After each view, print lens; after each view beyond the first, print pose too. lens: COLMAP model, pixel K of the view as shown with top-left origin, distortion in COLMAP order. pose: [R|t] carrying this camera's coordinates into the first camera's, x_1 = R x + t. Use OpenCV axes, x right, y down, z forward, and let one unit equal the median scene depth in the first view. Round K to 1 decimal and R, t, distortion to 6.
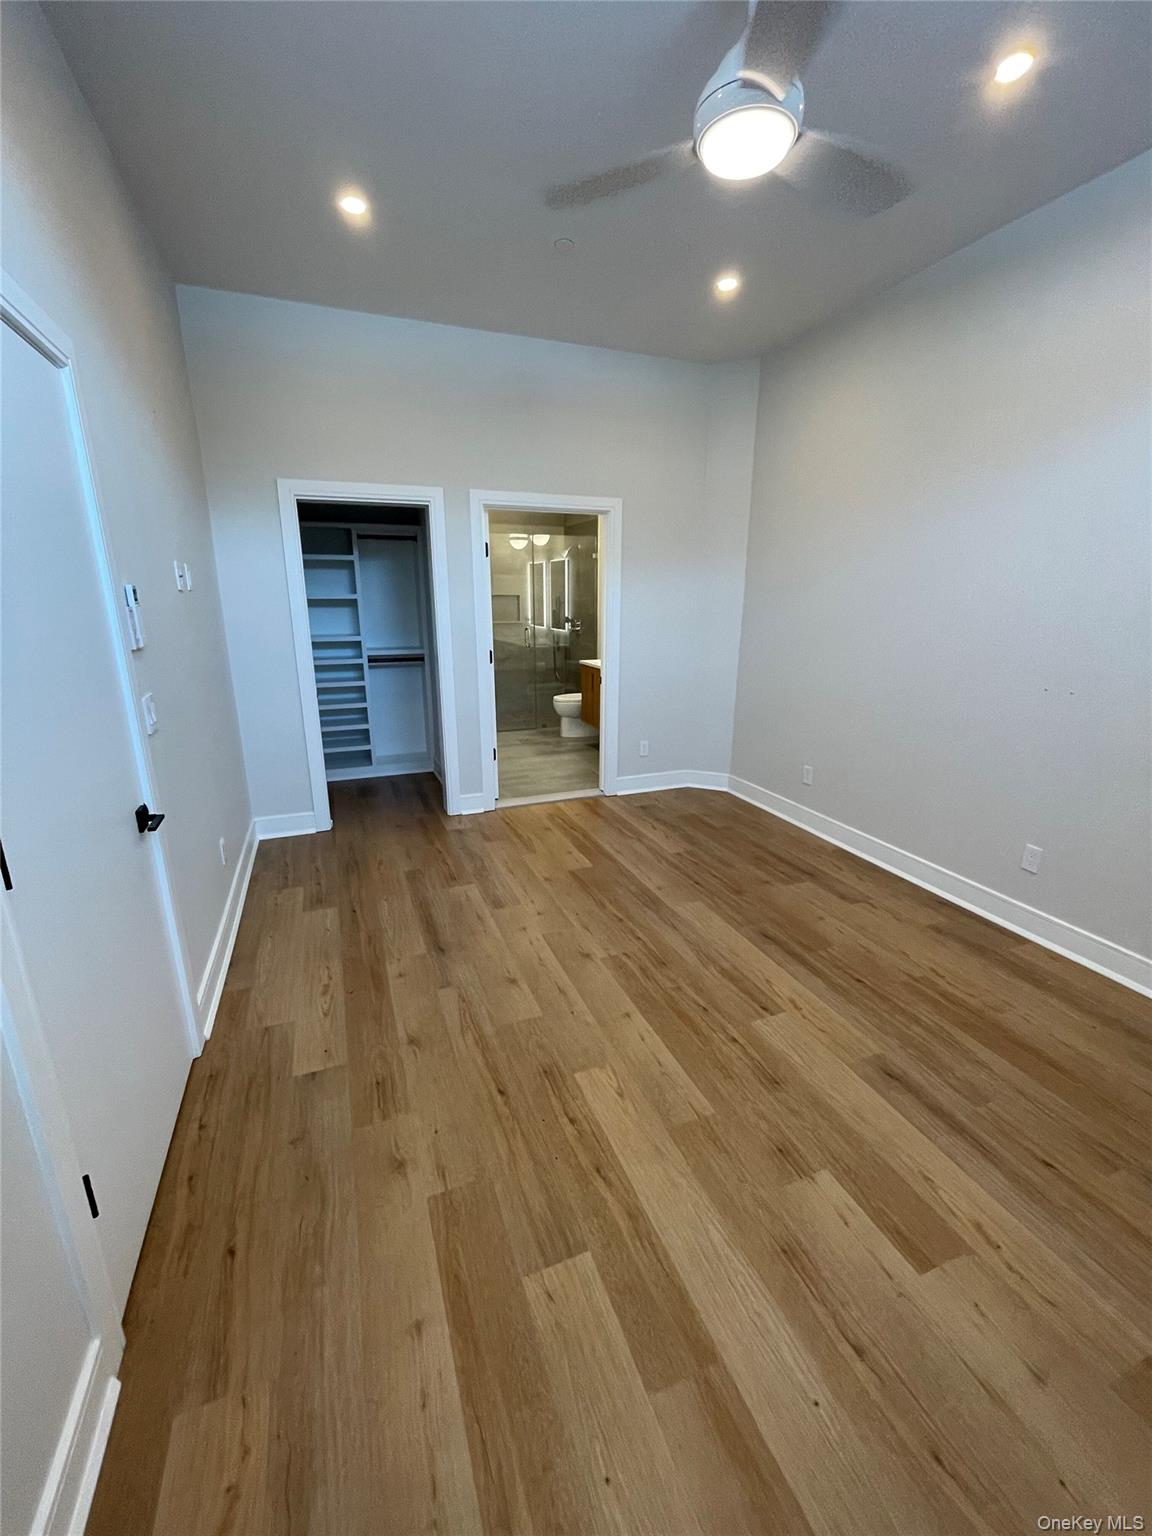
lens RADIAL K [[623.7, 0, 578.0], [0, 623.7, 769.5], [0, 0, 1]] dist [0.000248, 0.000020]
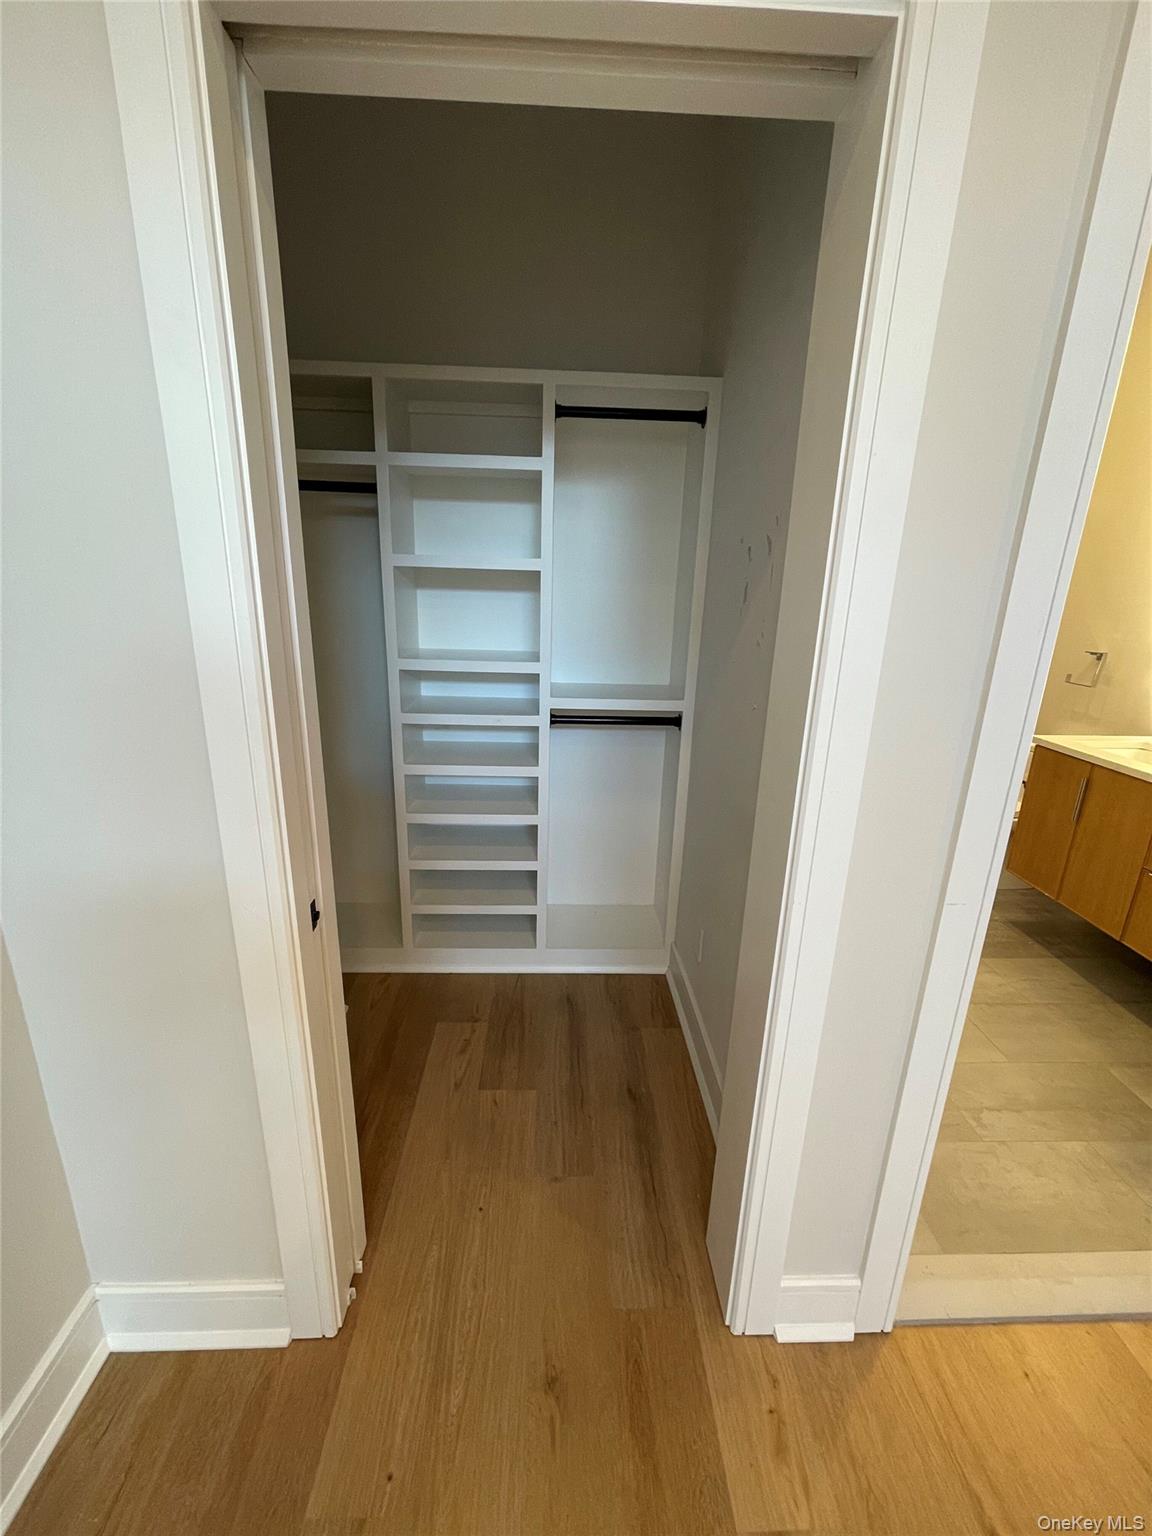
lens RADIAL K [[623.7, 0, 575.1], [0, 623.7, 765.4], [0, 0, 1]] dist [0.000248, 0.000020]
pose [[0.940149, 0.119255, -0.319214, -0.336013], [-0.116193, 0.992812, 0.028691, -0.290168], [0.320341, 0.010116, 0.947248, 1.114351]]
